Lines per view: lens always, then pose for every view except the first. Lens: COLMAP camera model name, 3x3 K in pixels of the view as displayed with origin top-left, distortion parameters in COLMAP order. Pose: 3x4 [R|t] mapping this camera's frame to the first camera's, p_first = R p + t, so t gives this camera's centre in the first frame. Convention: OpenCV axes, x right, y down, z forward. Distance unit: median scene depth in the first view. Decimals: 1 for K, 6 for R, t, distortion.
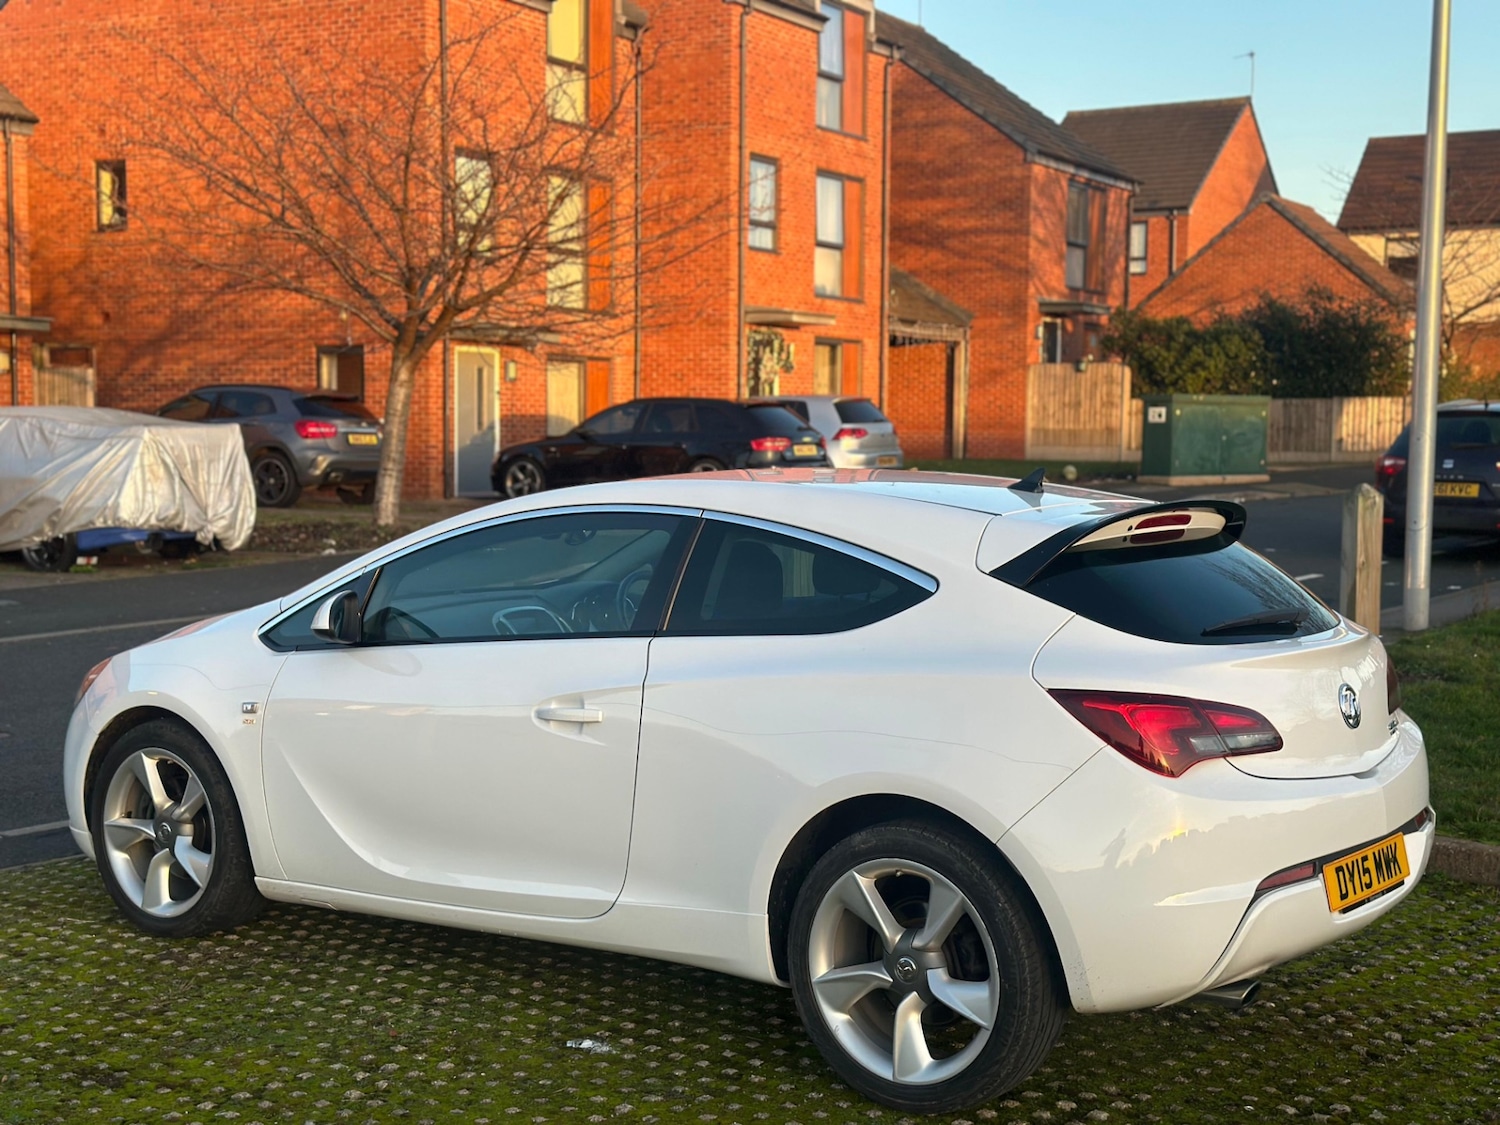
lens RADIAL K [[2041.6, 0, 732.4], [0, 2041.6, 578.6], [0, 0, 1]] dist [0.199520, -0.333336]
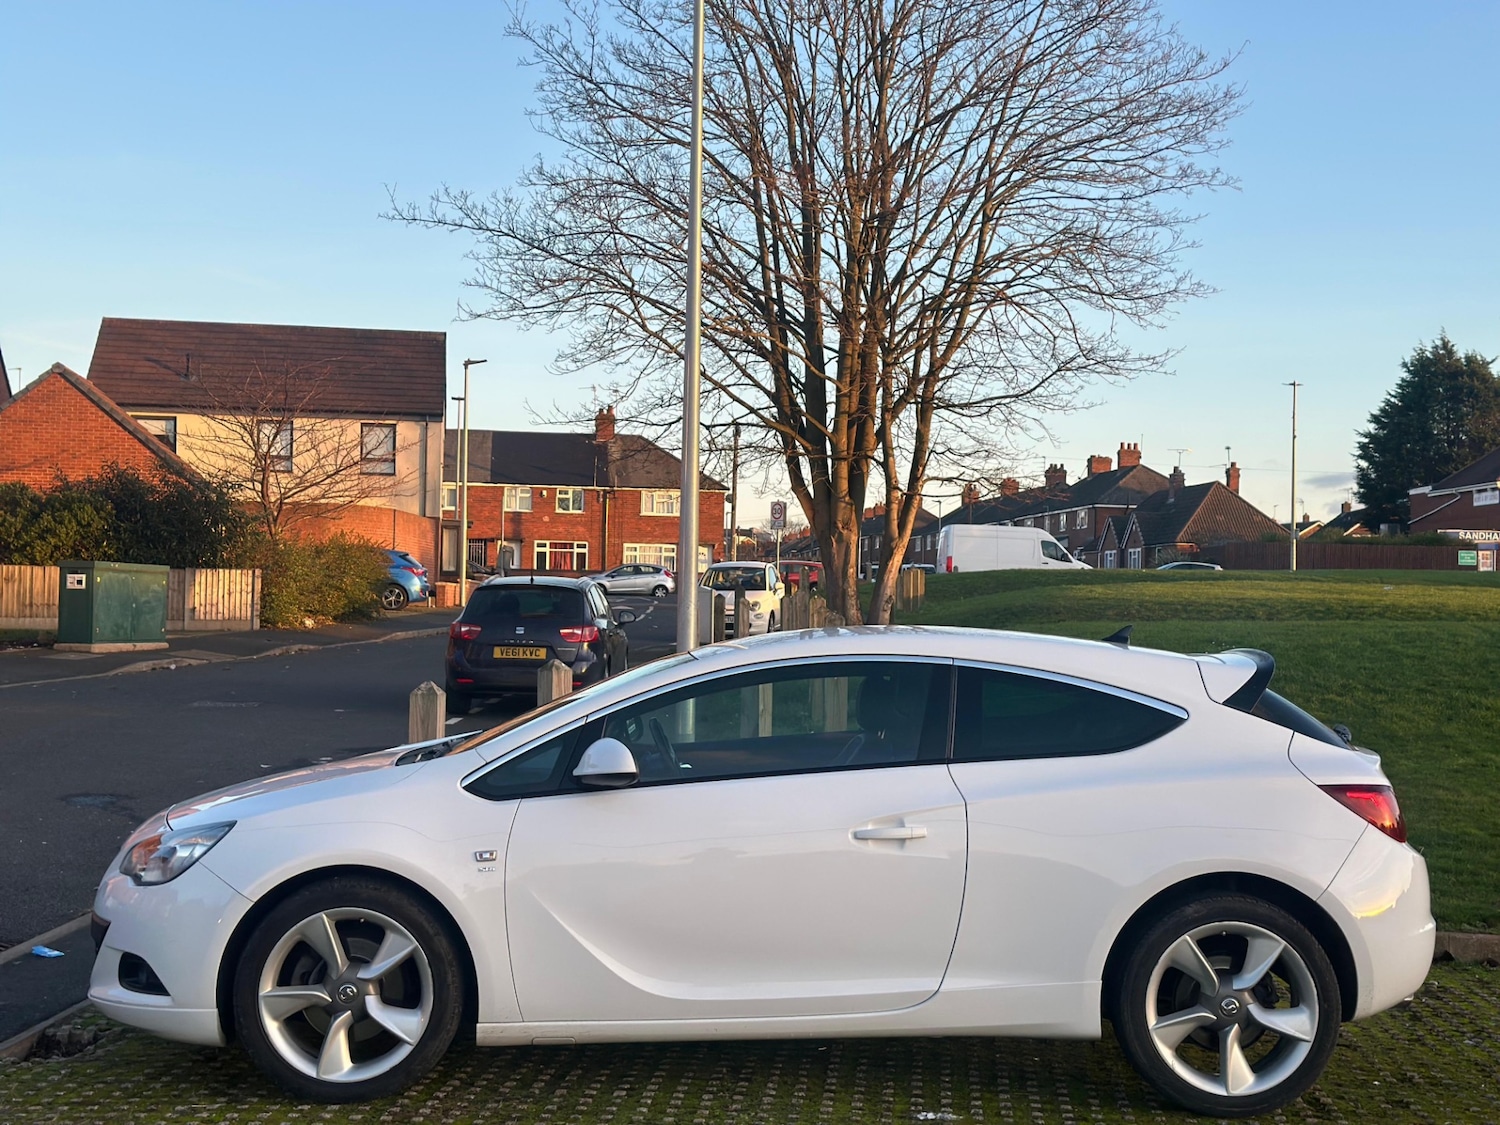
lens RADIAL K [[2040.1, 0, 744.6], [0, 2040.1, 568.6], [0, 0, 1]] dist [0.213345, -0.415160]
pose [[0.790332, 0.020997, 0.612319, -0.207469], [0.032244, 0.996602, -0.075792, 0.000331], [-0.611830, 0.079644, 0.786969, 0.026759]]
